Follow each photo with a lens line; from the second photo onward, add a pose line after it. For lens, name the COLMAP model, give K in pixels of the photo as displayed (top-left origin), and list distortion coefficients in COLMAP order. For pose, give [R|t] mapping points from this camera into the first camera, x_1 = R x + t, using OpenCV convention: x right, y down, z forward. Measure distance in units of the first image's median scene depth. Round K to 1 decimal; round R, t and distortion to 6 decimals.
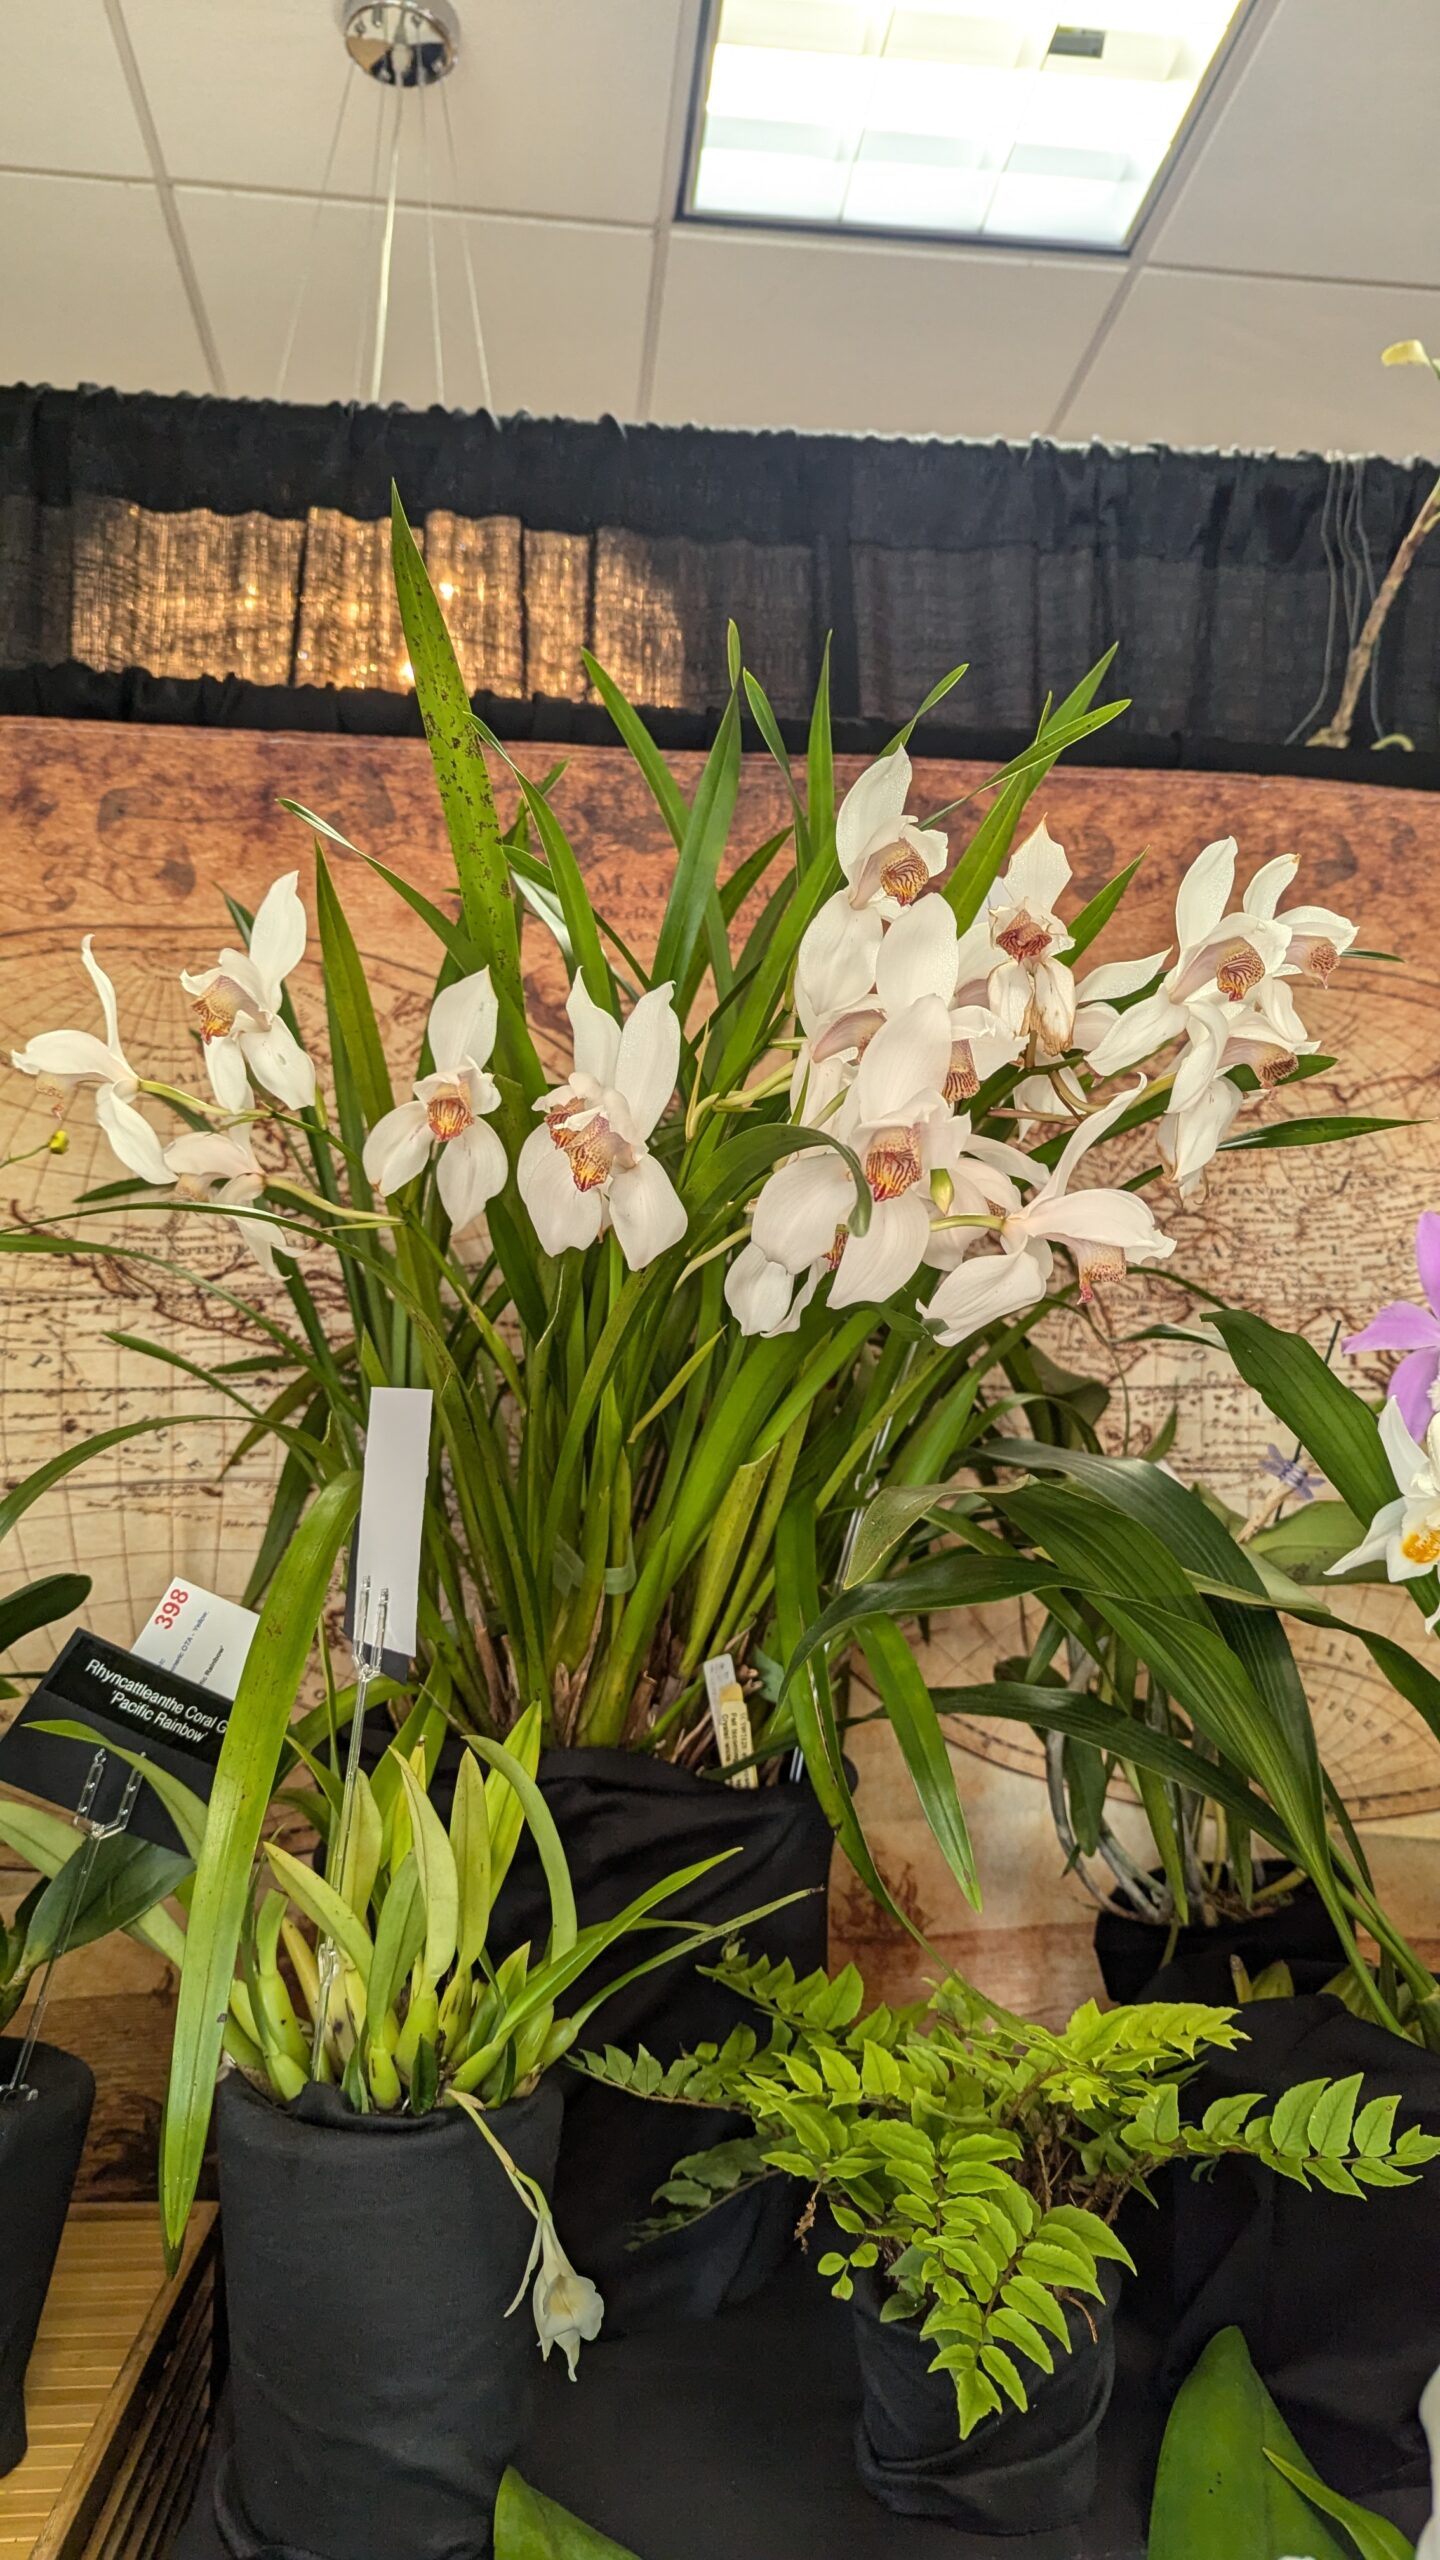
lens RADIAL K [[1822.5, 0, 720.0], [0, 1822.5, 1280.0], [0, 0, 1]] dist [0.033218, -0.004504]
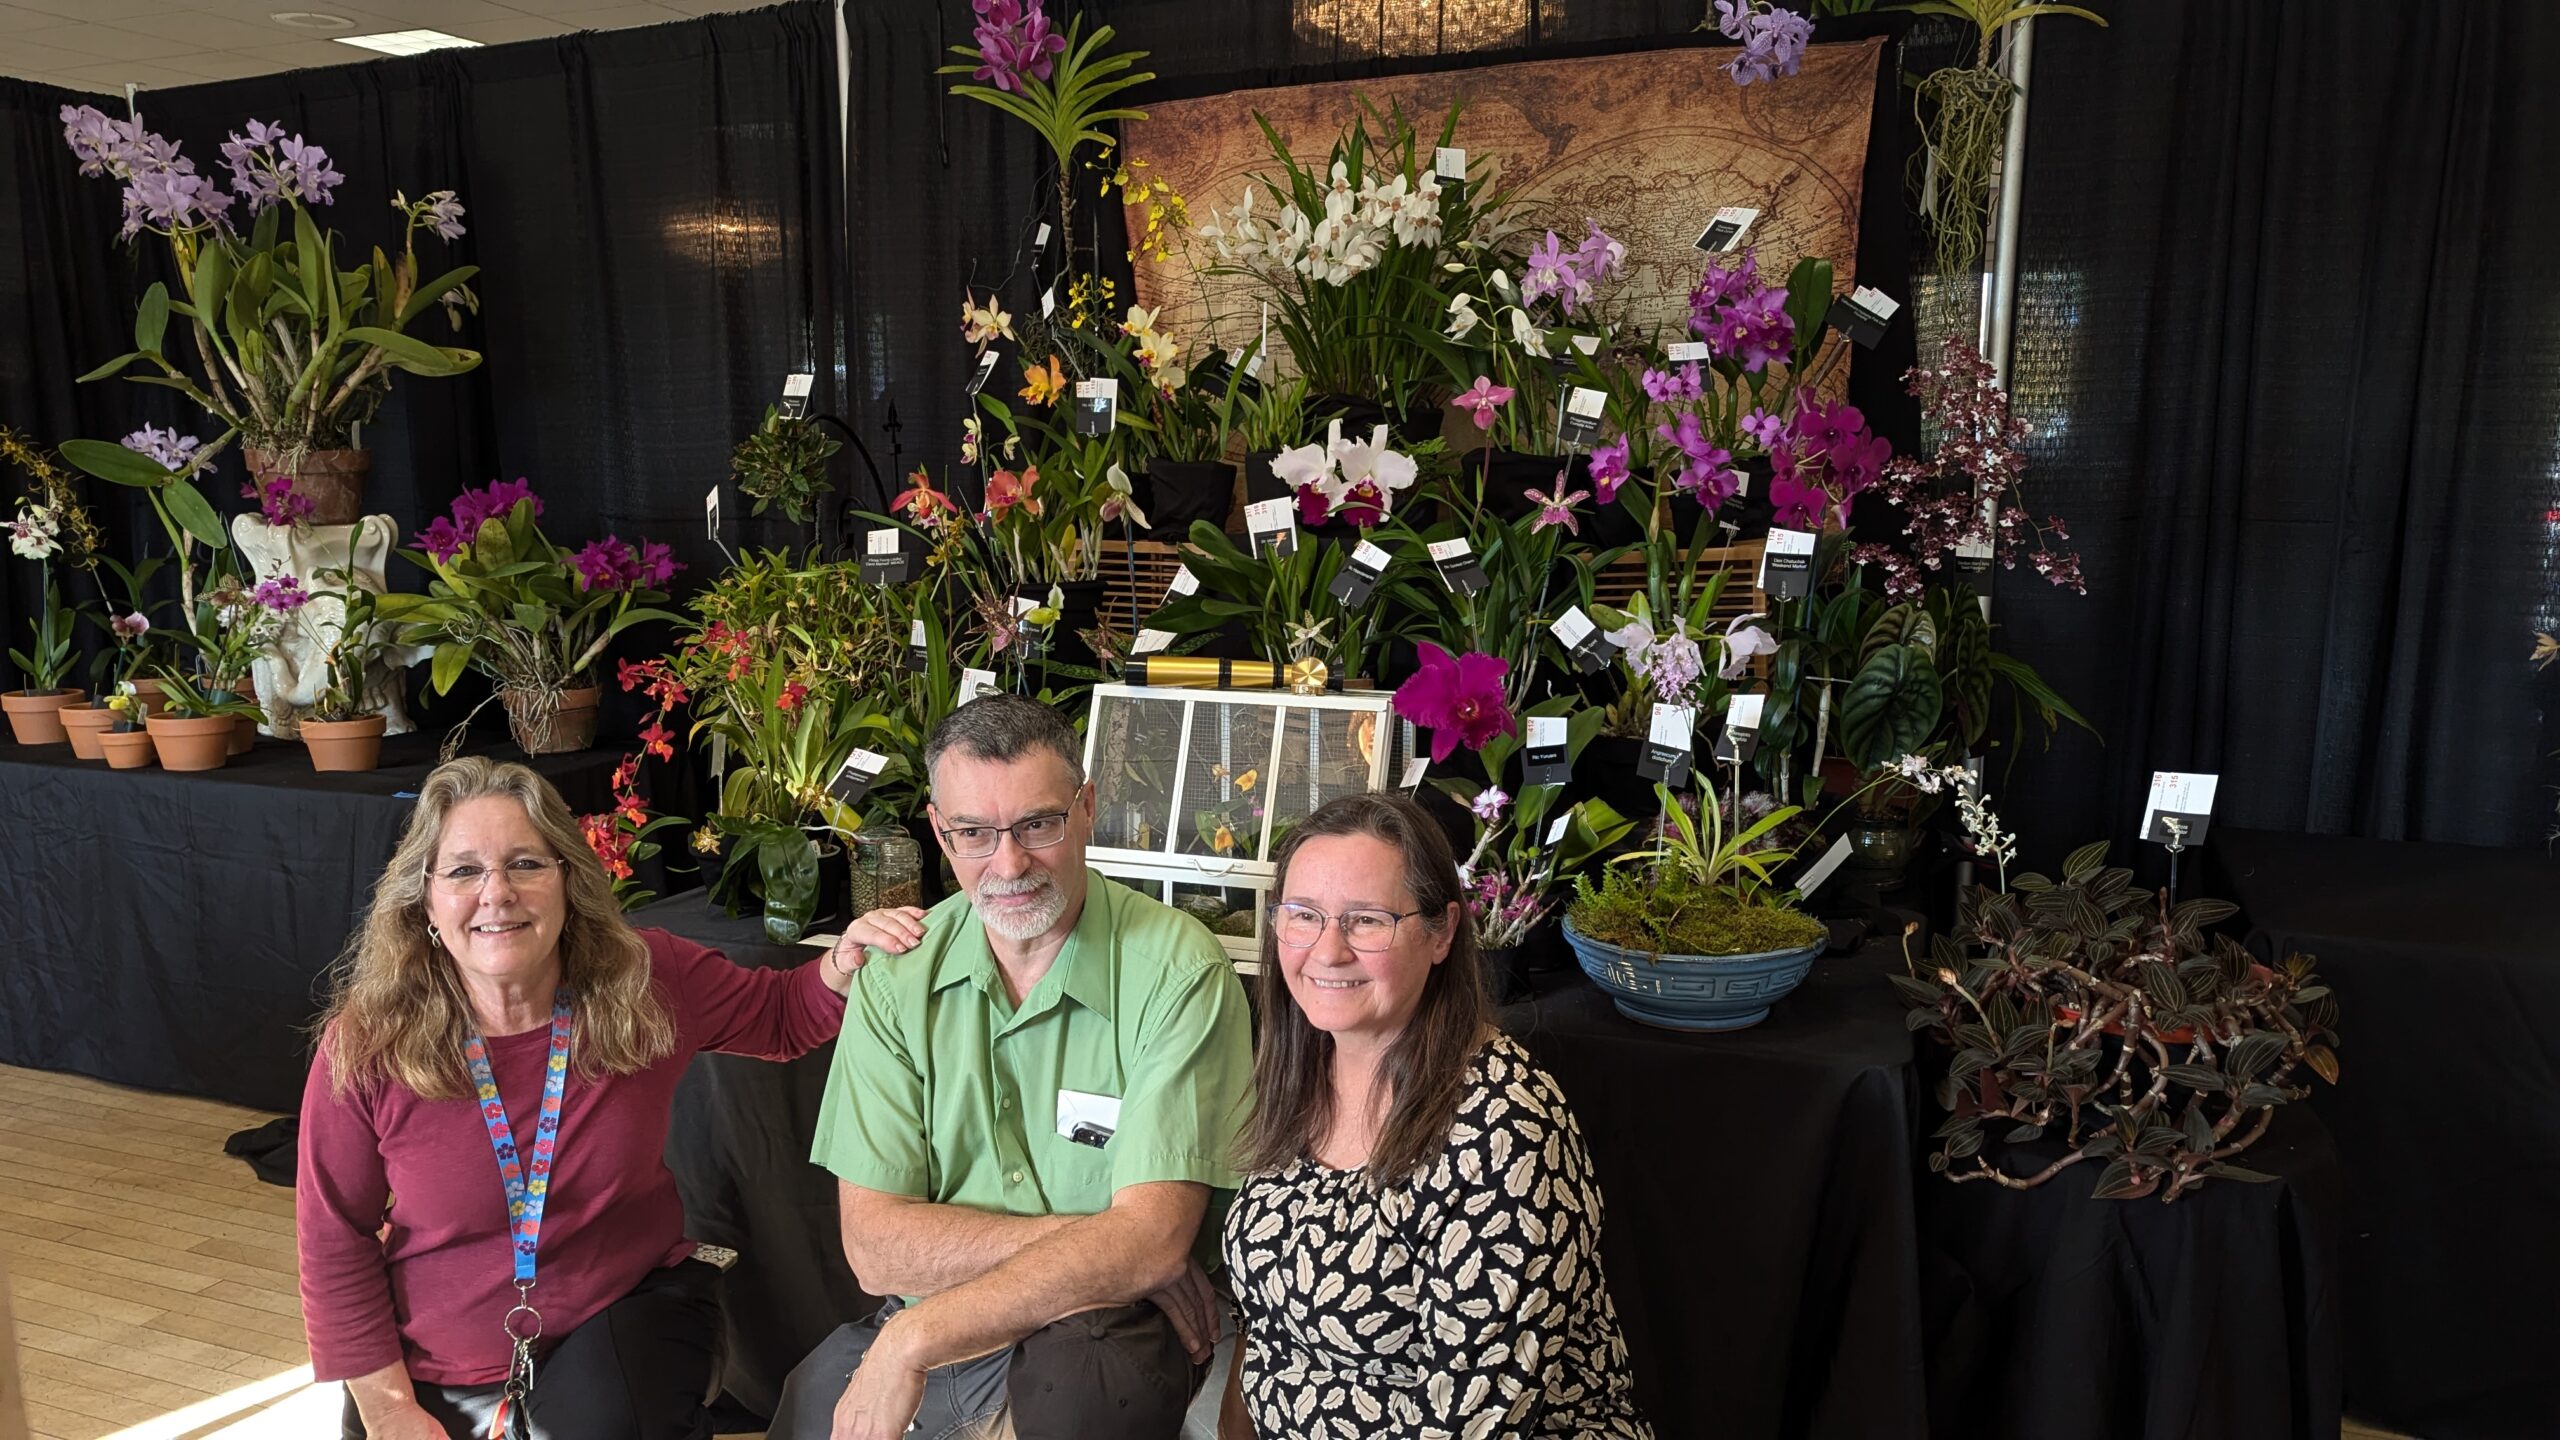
lens RADIAL K [[1822.5, 0, 1280.0], [0, 1822.5, 720.0], [0, 0, 1]] dist [0.033218, -0.004504]
pose [[0.876310, 0.061288, -0.477833, 1.232482], [0.059814, 0.970358, 0.234155, 0.002297], [0.478020, -0.233773, 0.846668, -1.843860]]
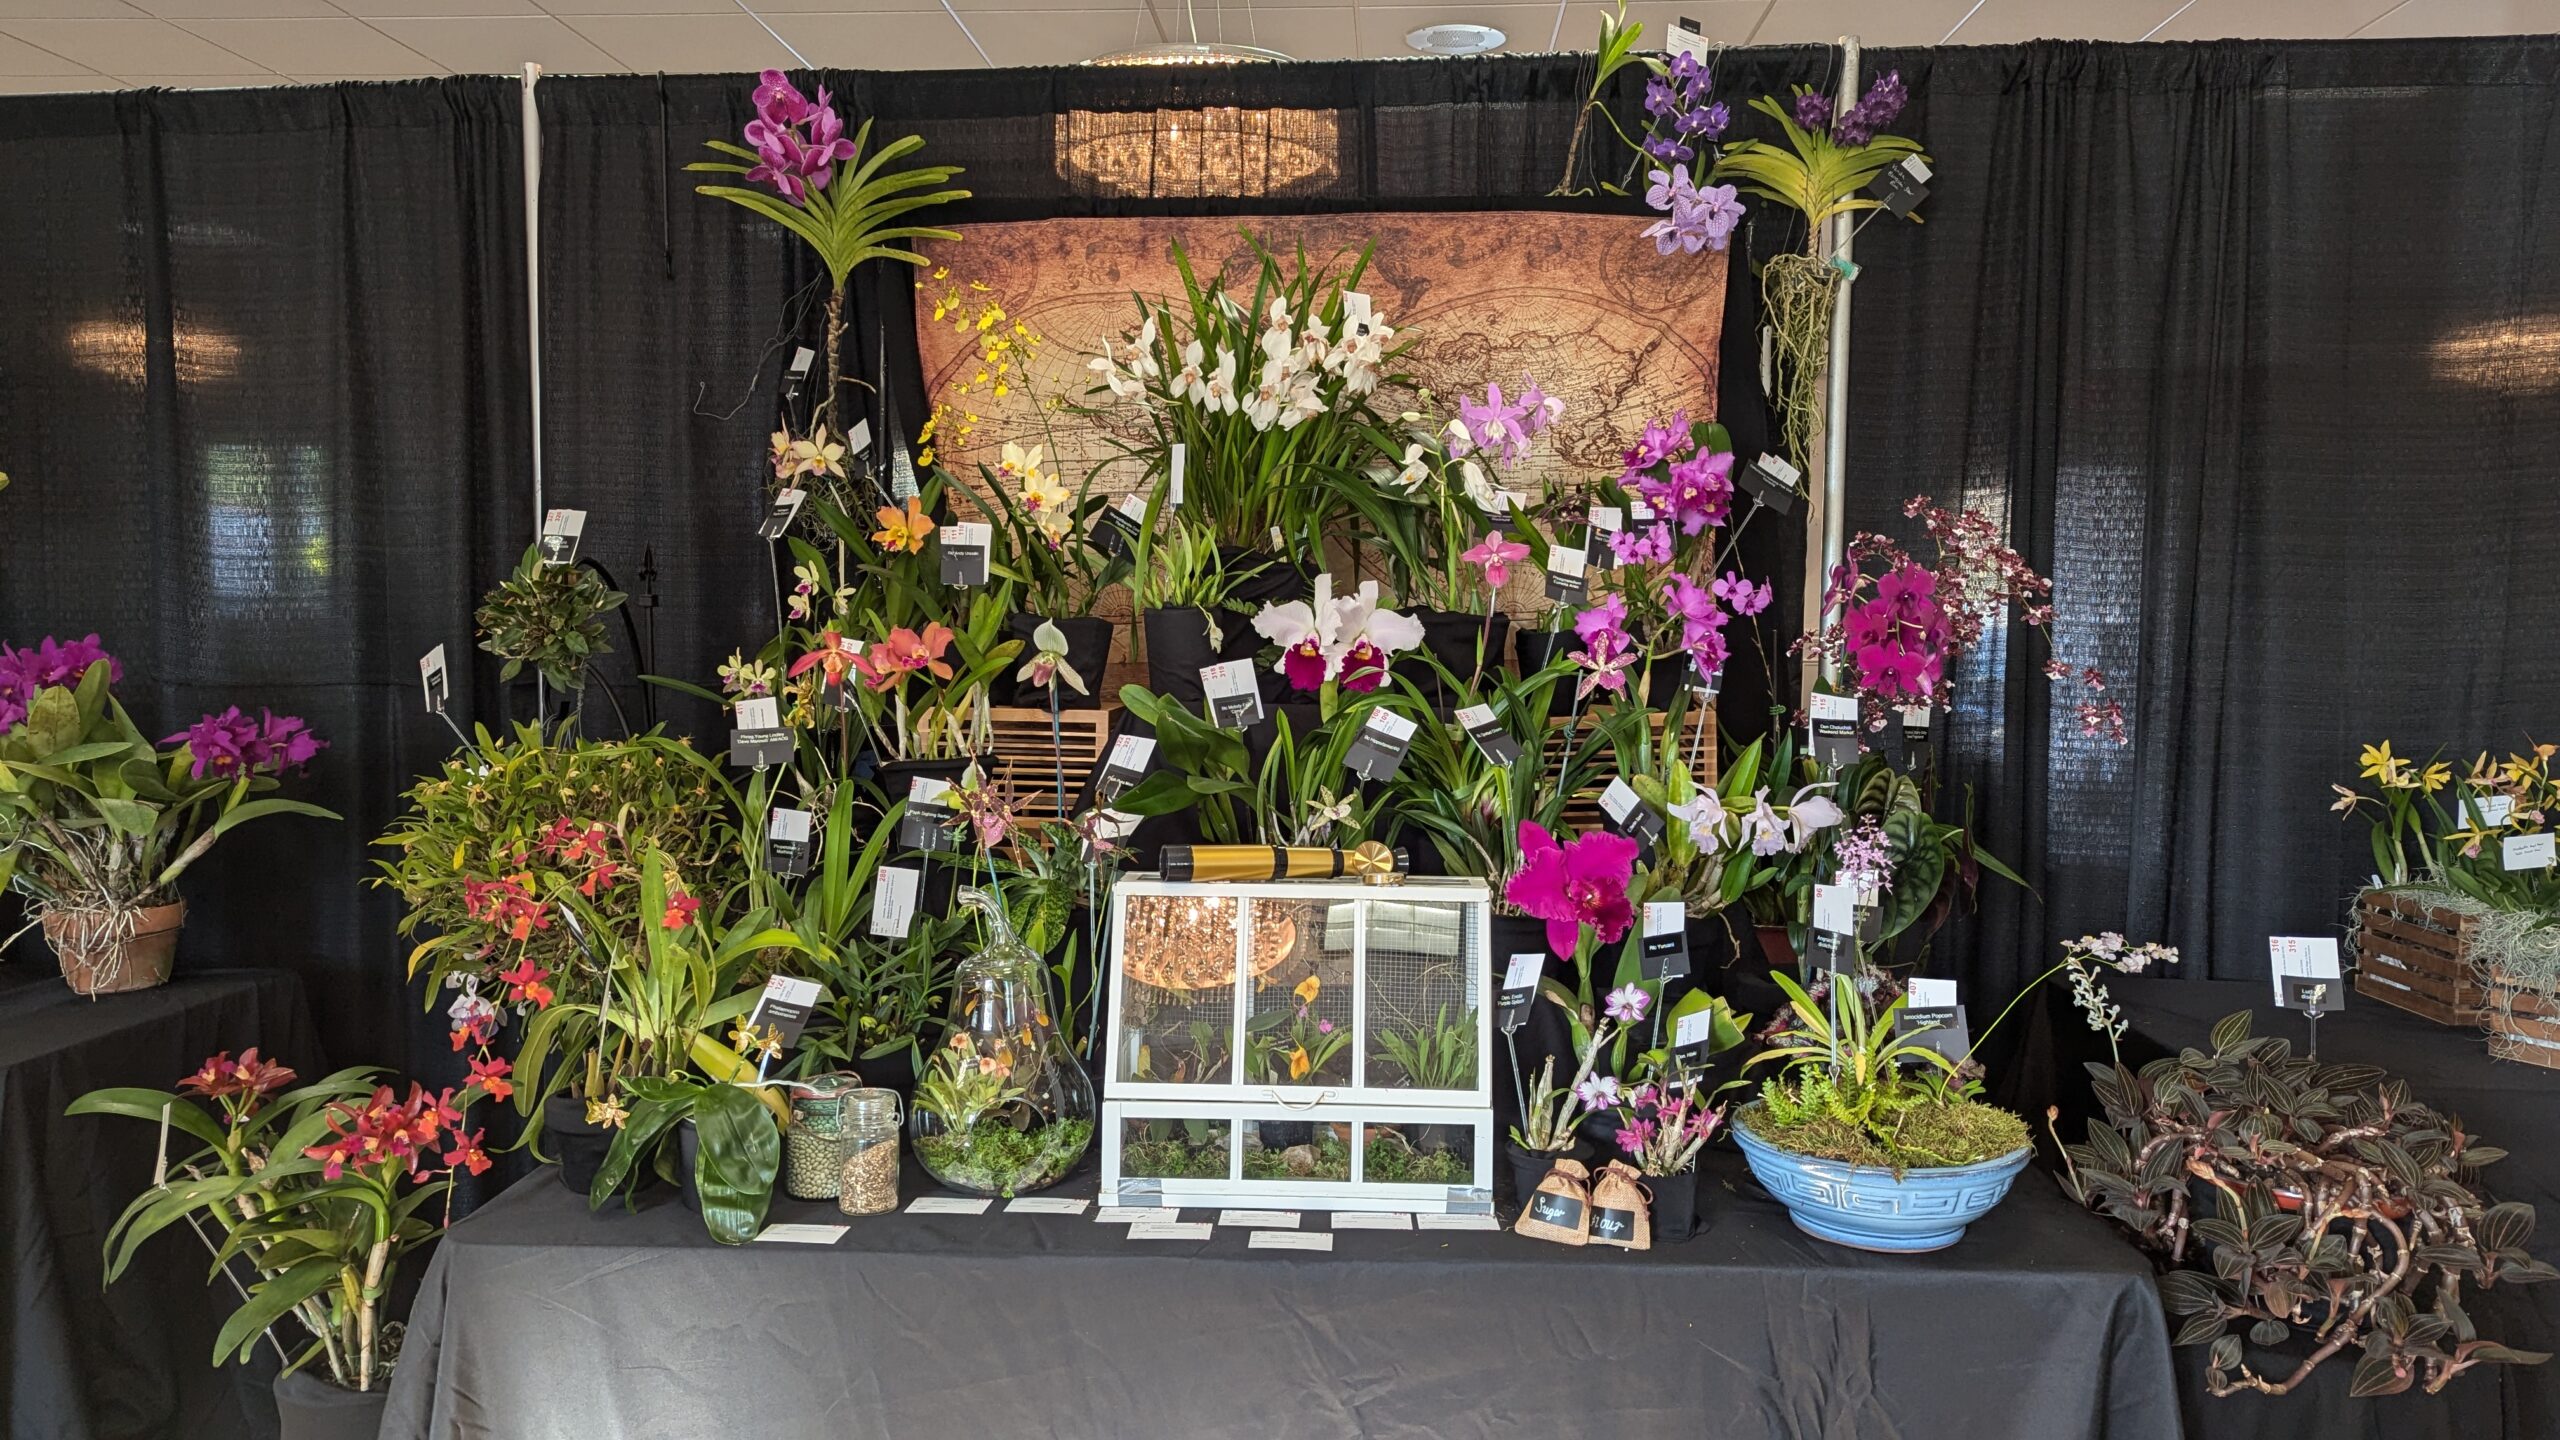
lens RADIAL K [[1805.6, 0, 1282.4], [0, 1805.6, 694.4], [0, 0, 1]] dist [0.053337, -0.050176]
pose [[0.984904, 0.008125, -0.172912, 0.451970], [0.017897, 0.988765, 0.148404, 0.008304], [0.172175, -0.149259, 0.973693, -1.789022]]
